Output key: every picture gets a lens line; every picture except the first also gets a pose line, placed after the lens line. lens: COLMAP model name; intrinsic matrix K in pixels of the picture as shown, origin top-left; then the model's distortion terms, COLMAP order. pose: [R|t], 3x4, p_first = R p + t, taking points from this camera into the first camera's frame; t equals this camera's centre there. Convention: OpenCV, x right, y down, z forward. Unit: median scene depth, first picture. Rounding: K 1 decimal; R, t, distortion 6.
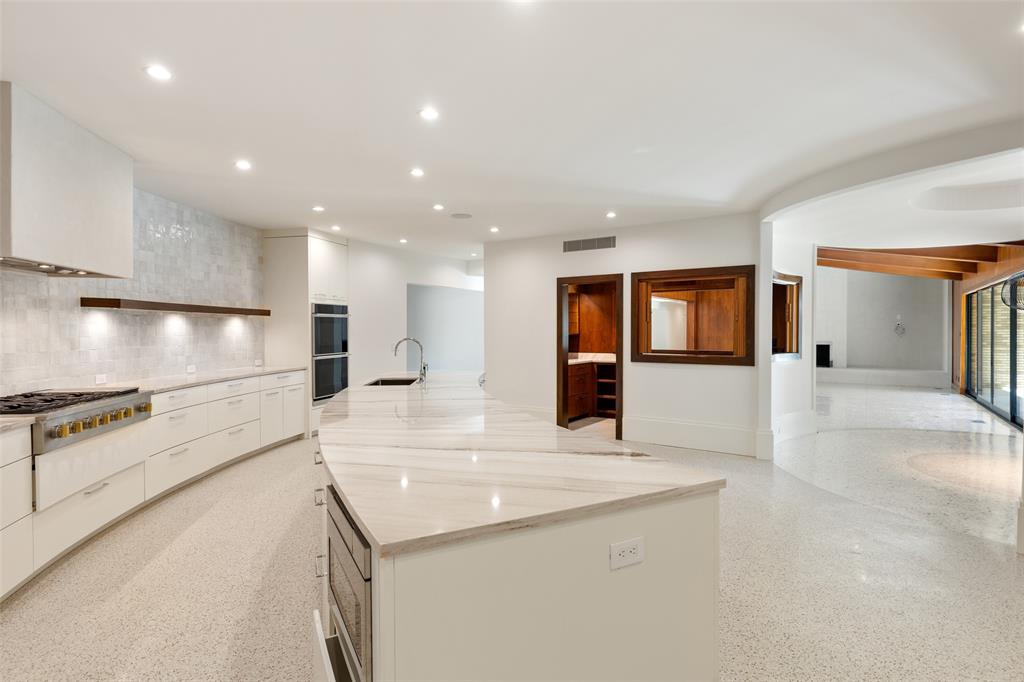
lens RADIAL K [[537.7, 0, 512.0], [0, 537.7, 341.0], [0, 0, 1]] dist [0.019646, 0.000055]
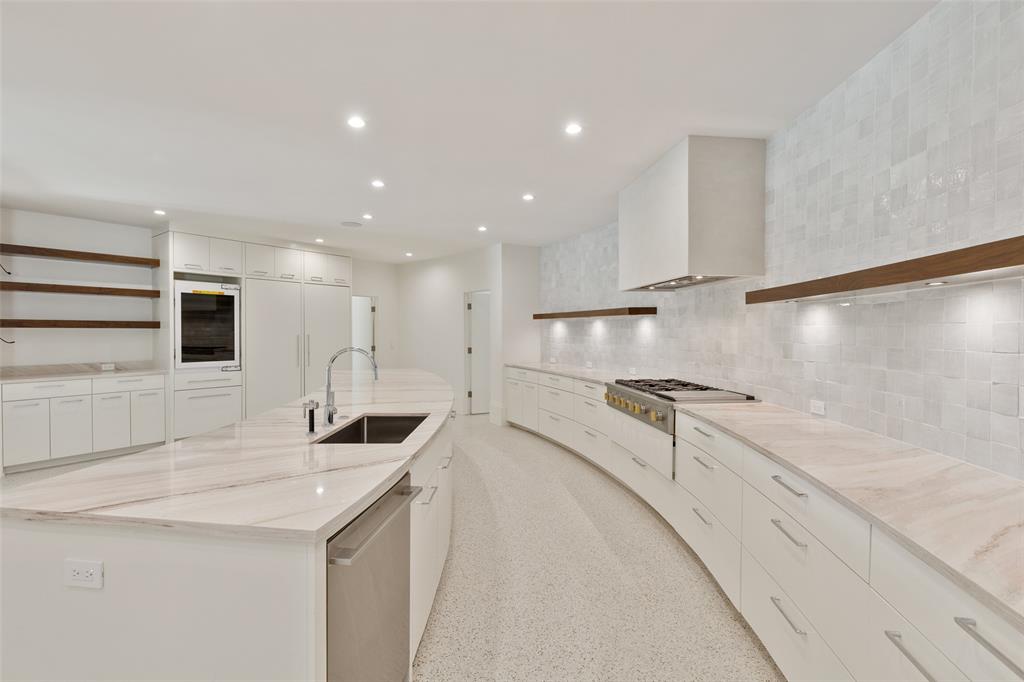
lens RADIAL K [[461.0, 0, 515.9], [0, 461.0, 331.4], [0, 0, 1]] dist [0.005135, -0.000425]
pose [[-0.998595, 0.007278, 0.052494, -0.339211], [0.008080, 0.999854, 0.015083, -0.028305], [-0.052377, 0.015486, -0.998507, 1.292424]]
